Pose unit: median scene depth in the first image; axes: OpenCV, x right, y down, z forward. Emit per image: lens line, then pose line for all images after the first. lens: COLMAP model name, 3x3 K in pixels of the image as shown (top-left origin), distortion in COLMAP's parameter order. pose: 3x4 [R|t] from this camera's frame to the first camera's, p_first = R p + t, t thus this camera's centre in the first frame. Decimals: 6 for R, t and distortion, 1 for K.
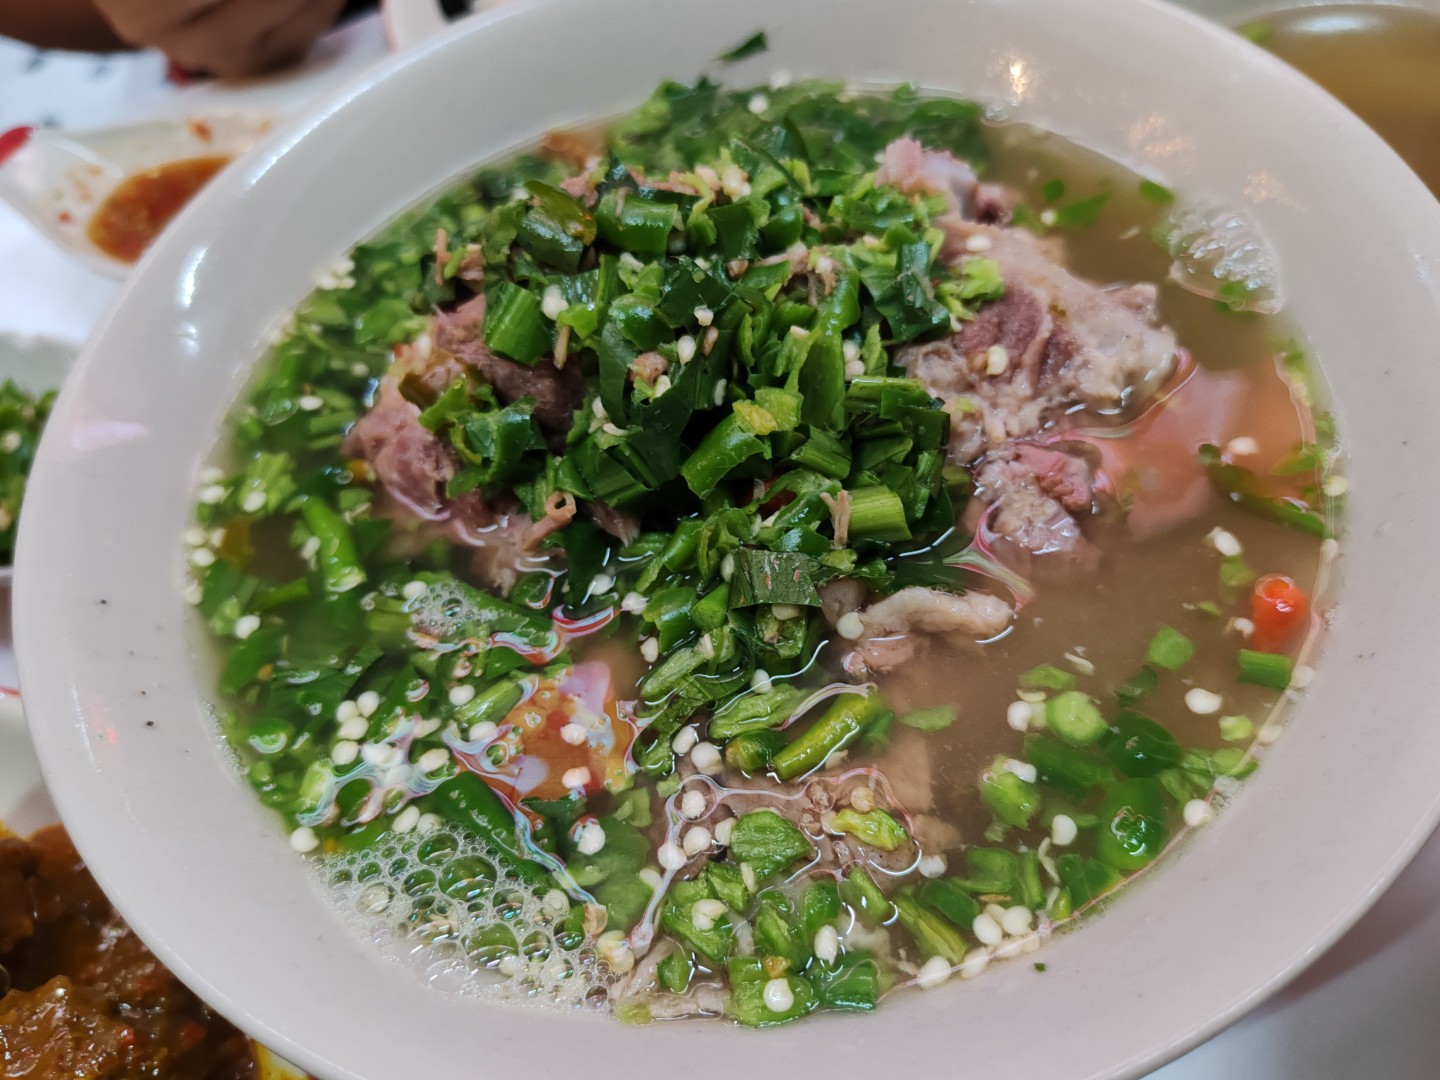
lens RADIAL K [[1128.3, 0, 720.0], [0, 1128.3, 540.0], [0, 0, 1]] dist [0.071822, -0.145355]
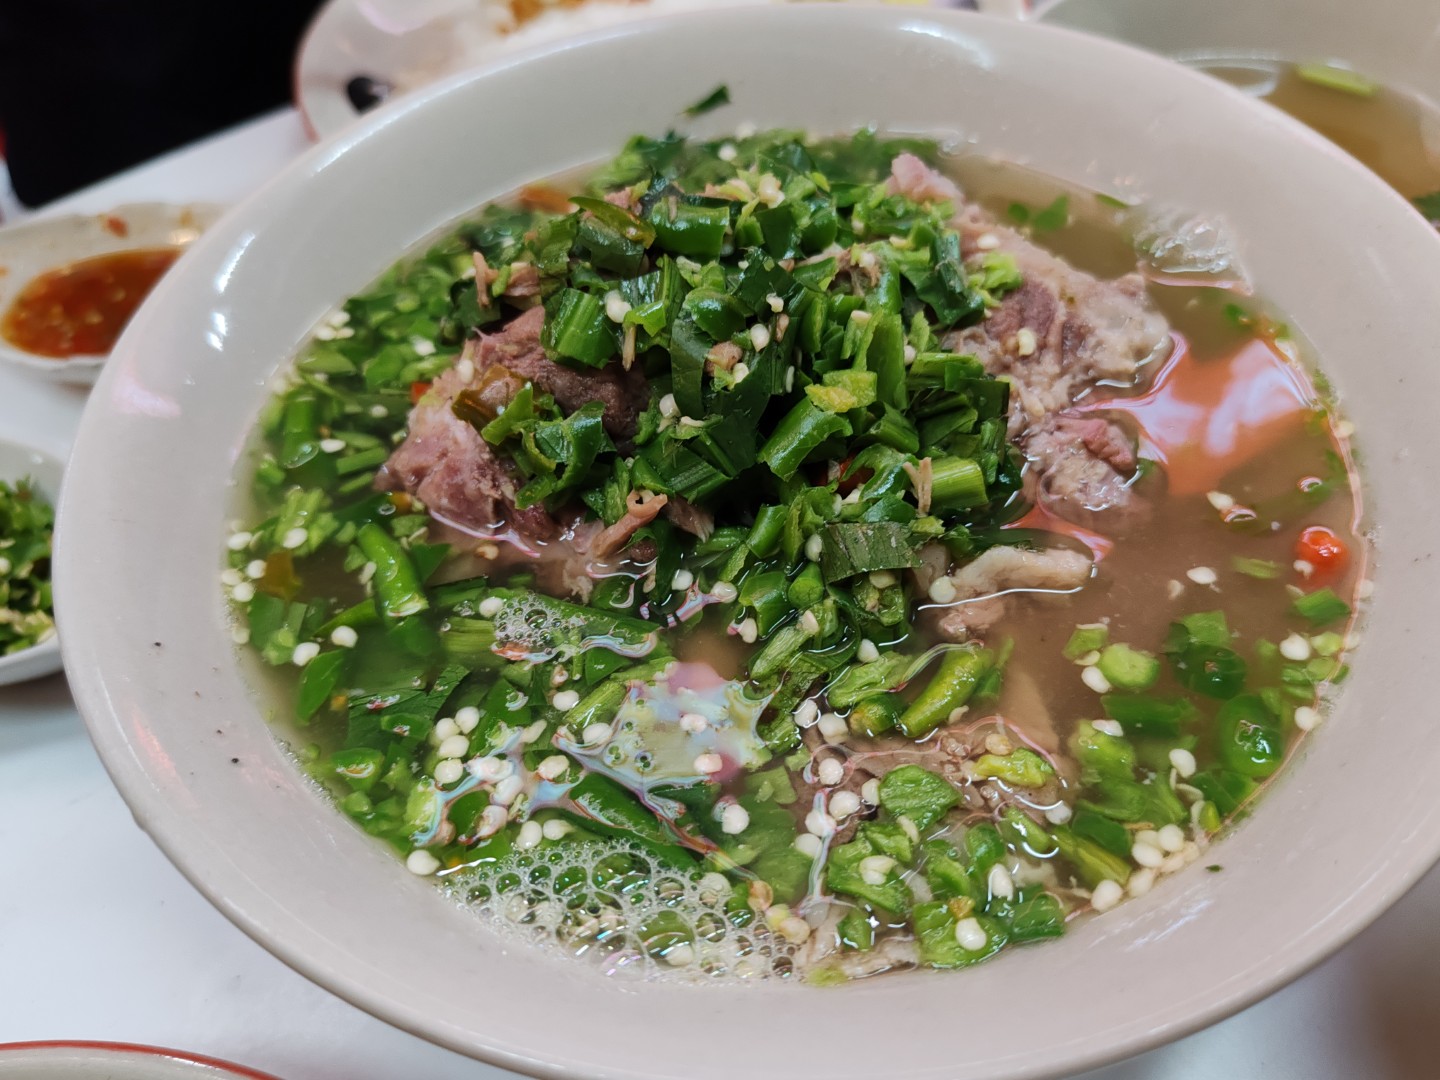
lens RADIAL K [[1126.5, 0, 720.0], [0, 1126.5, 540.0], [0, 0, 1]] dist [0.082544, -0.143808]
pose [[0.985139, -0.083997, 0.149816, -0.227257], [0.100397, 0.989340, -0.105486, 0.115559], [-0.139358, 0.118959, 0.983071, 0.014624]]
